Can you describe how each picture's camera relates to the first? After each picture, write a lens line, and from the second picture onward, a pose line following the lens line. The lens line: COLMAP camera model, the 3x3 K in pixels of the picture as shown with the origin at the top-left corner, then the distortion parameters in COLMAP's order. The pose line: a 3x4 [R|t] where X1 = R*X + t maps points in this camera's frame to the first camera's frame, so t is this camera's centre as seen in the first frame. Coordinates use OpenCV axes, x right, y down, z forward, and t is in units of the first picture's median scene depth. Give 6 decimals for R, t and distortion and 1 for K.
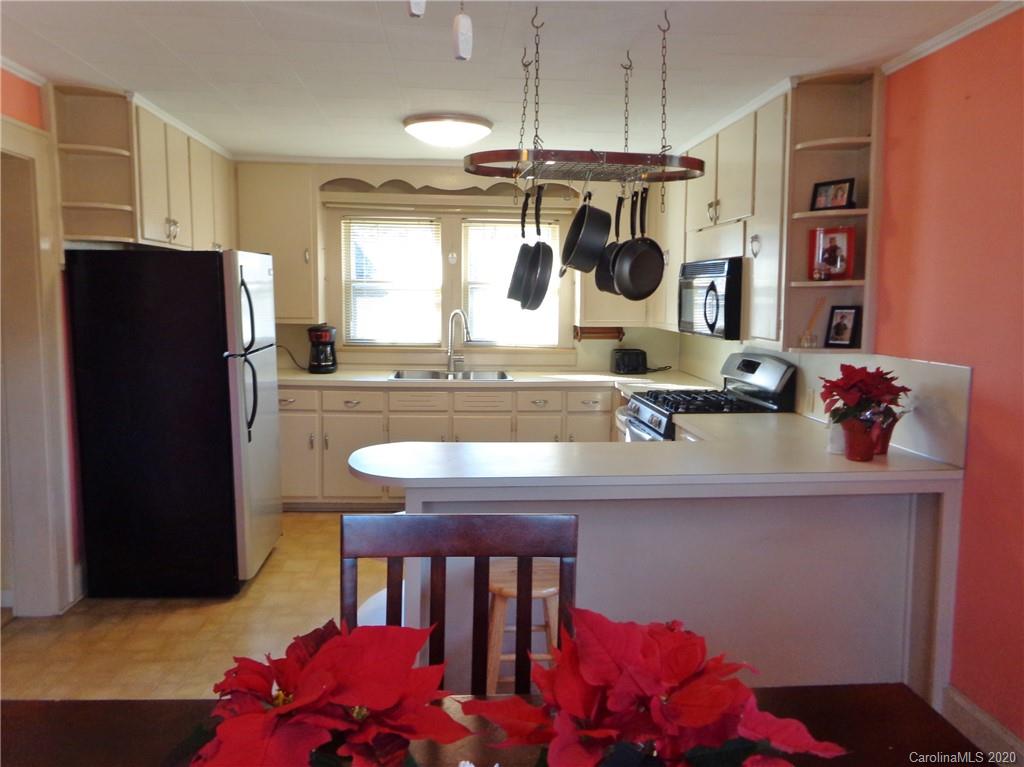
lens RADIAL K [[776.8, 0, 517.5], [0, 776.8, 383.9], [0, 0, 1]] dist [0.058693, -0.011678]
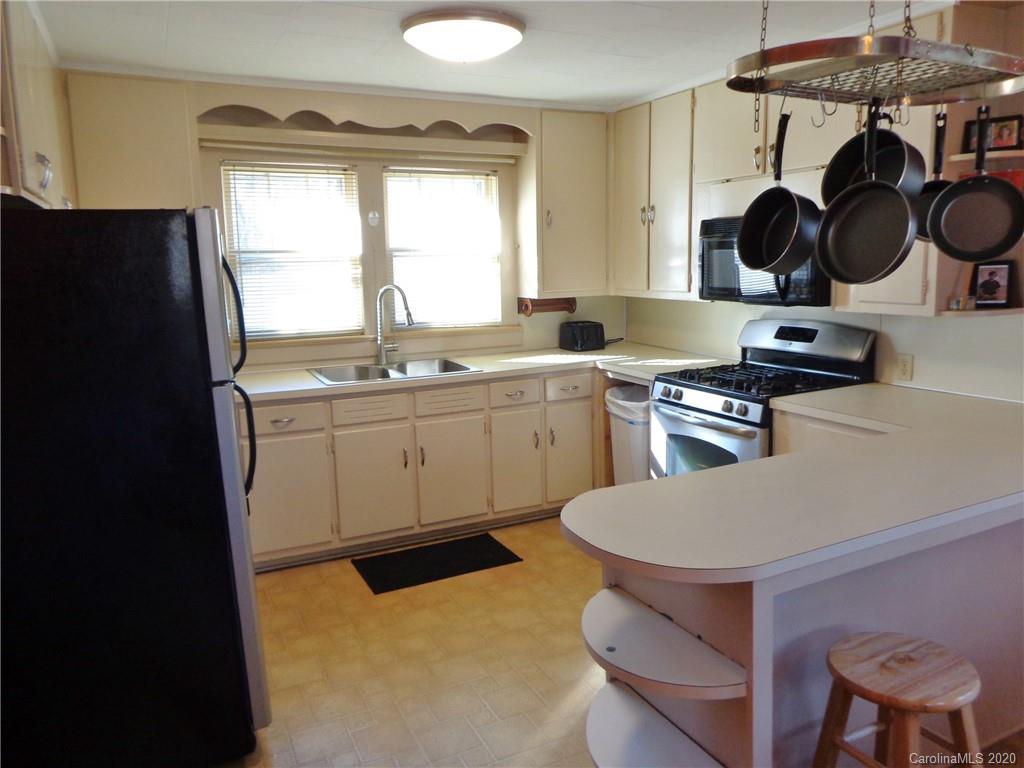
lens RADIAL K [[776.8, 0, 510.2], [0, 776.8, 379.6], [0, 0, 1]] dist [0.058693, -0.011678]
pose [[0.917353, -0.093520, 0.386934, -0.290932], [0.077873, 0.995392, 0.055959, -0.037763], [-0.390384, -0.021202, 0.920408, 0.245546]]
